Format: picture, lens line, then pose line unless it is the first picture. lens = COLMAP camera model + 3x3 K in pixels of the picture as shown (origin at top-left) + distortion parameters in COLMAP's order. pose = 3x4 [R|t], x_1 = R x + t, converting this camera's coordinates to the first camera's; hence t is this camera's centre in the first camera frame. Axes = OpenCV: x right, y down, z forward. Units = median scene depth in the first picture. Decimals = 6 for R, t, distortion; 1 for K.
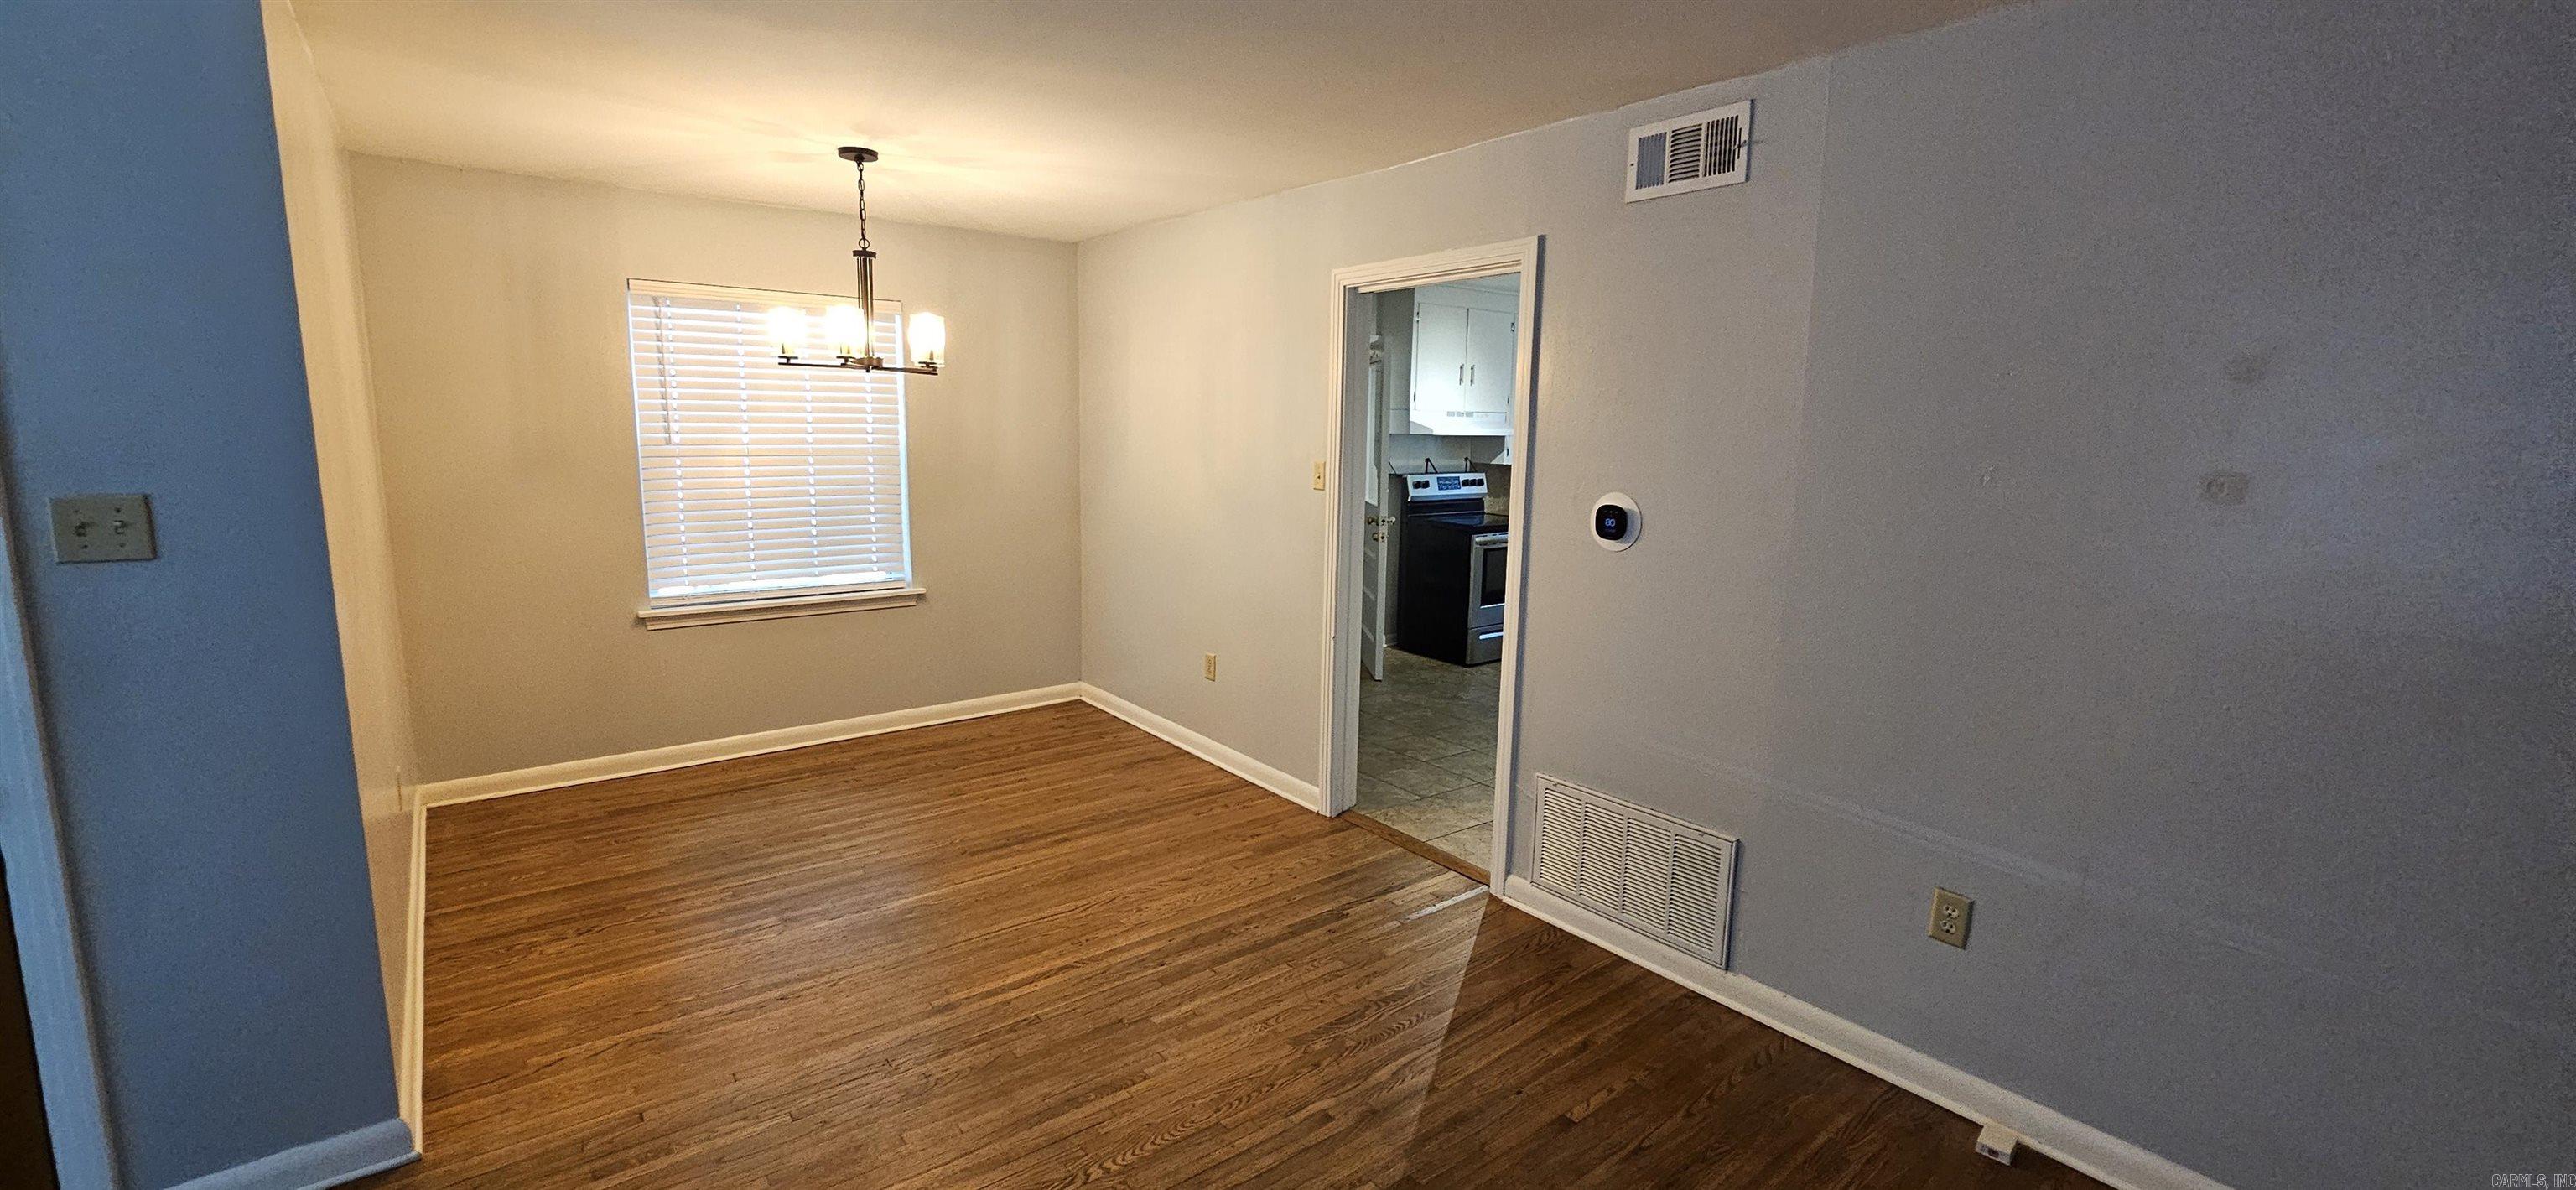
lens RADIAL K [[1050.3, 0, 1295.8], [0, 1050.3, 586.5], [0, 0, 1]] dist [-0.008231, 0.000470]
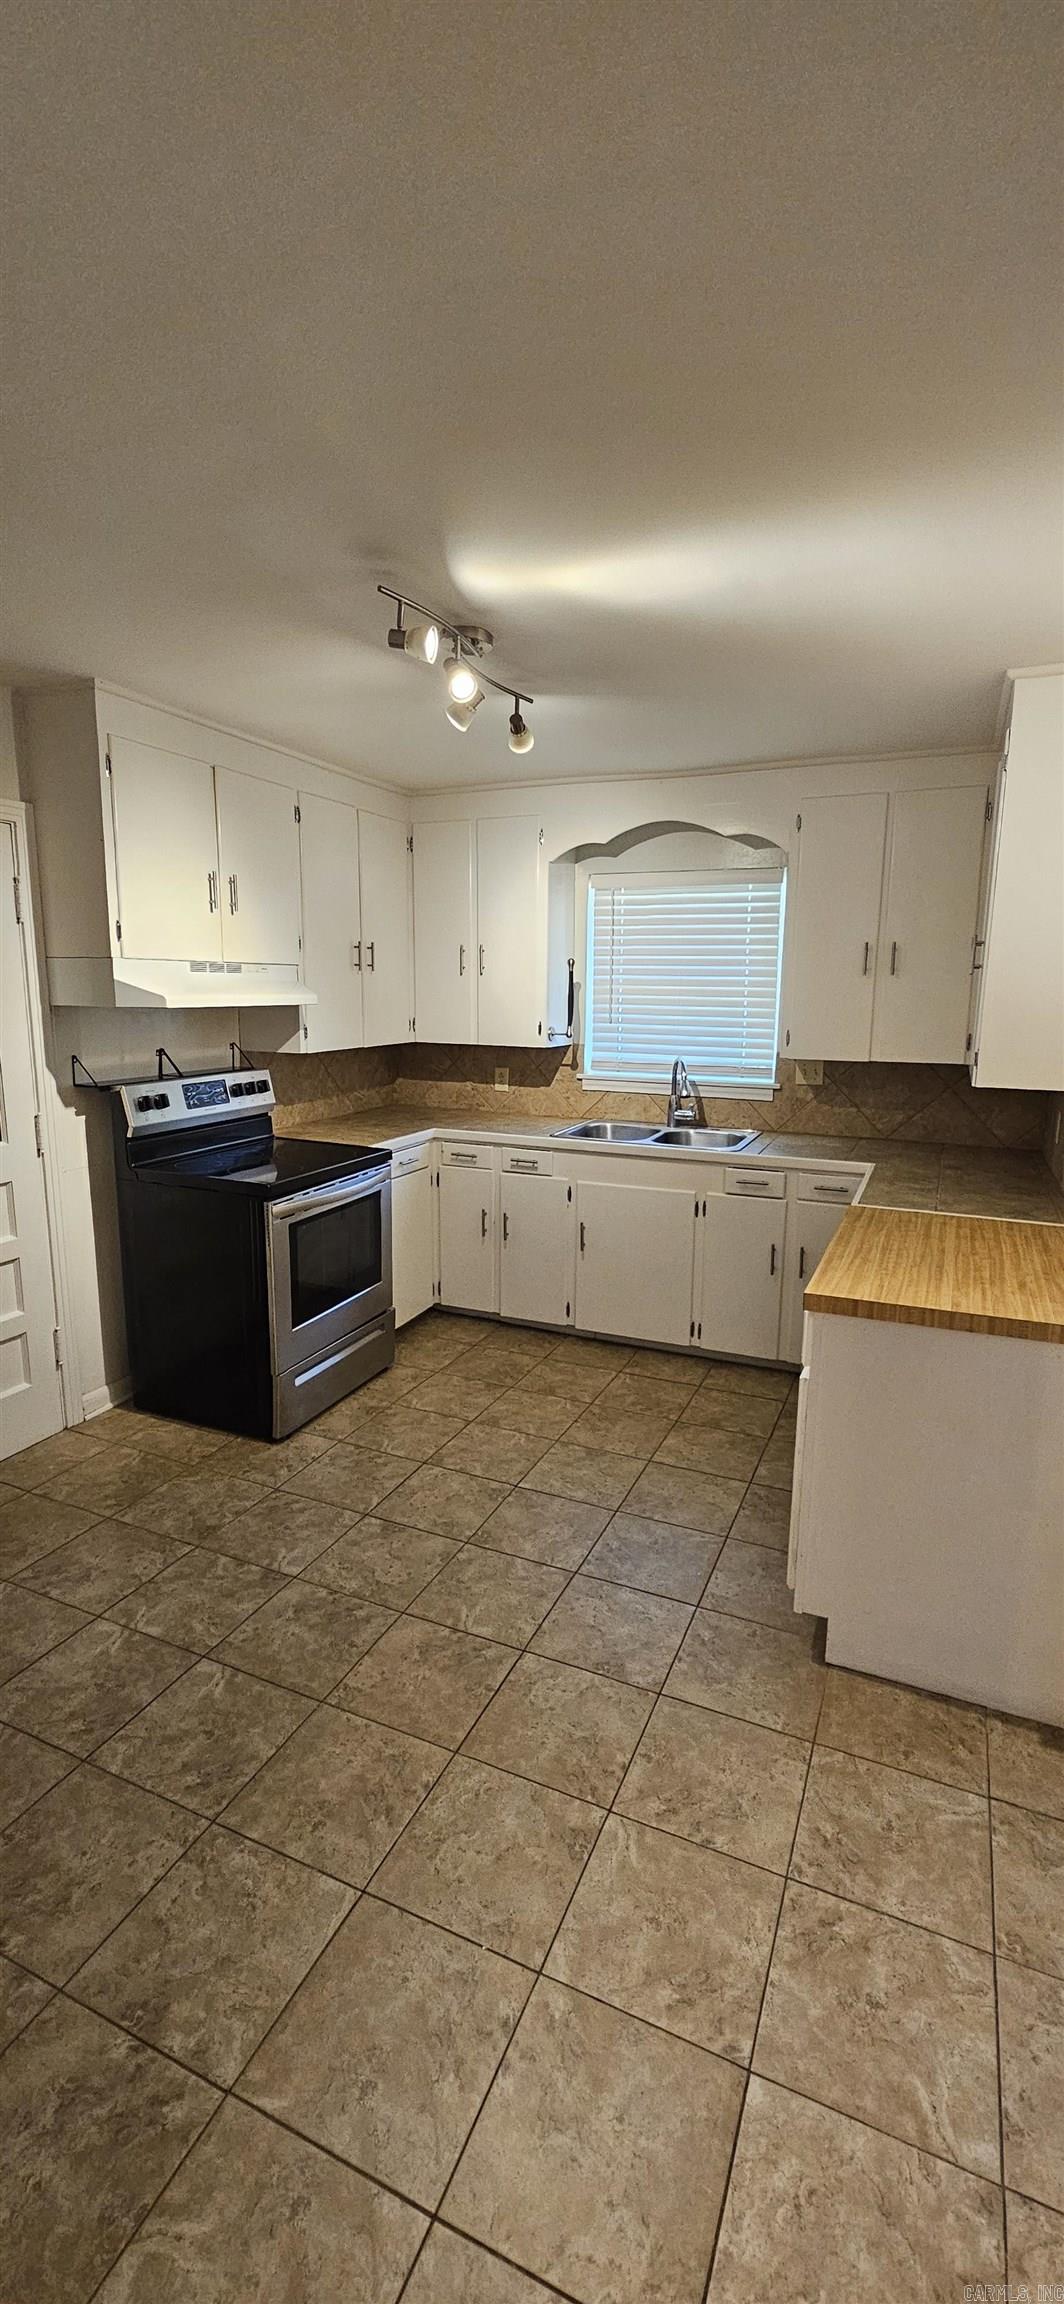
lens RADIAL K [[939.4, 0, 540.6], [0, 939.4, 1160.0], [0, 0, 1]] dist [-0.008231, 0.000470]
pose [[0.880713, -0.094723, 0.464082, 0.069896], [0.078772, 0.995446, 0.053690, -0.078133], [-0.467054, -0.010729, 0.884164, 0.493490]]
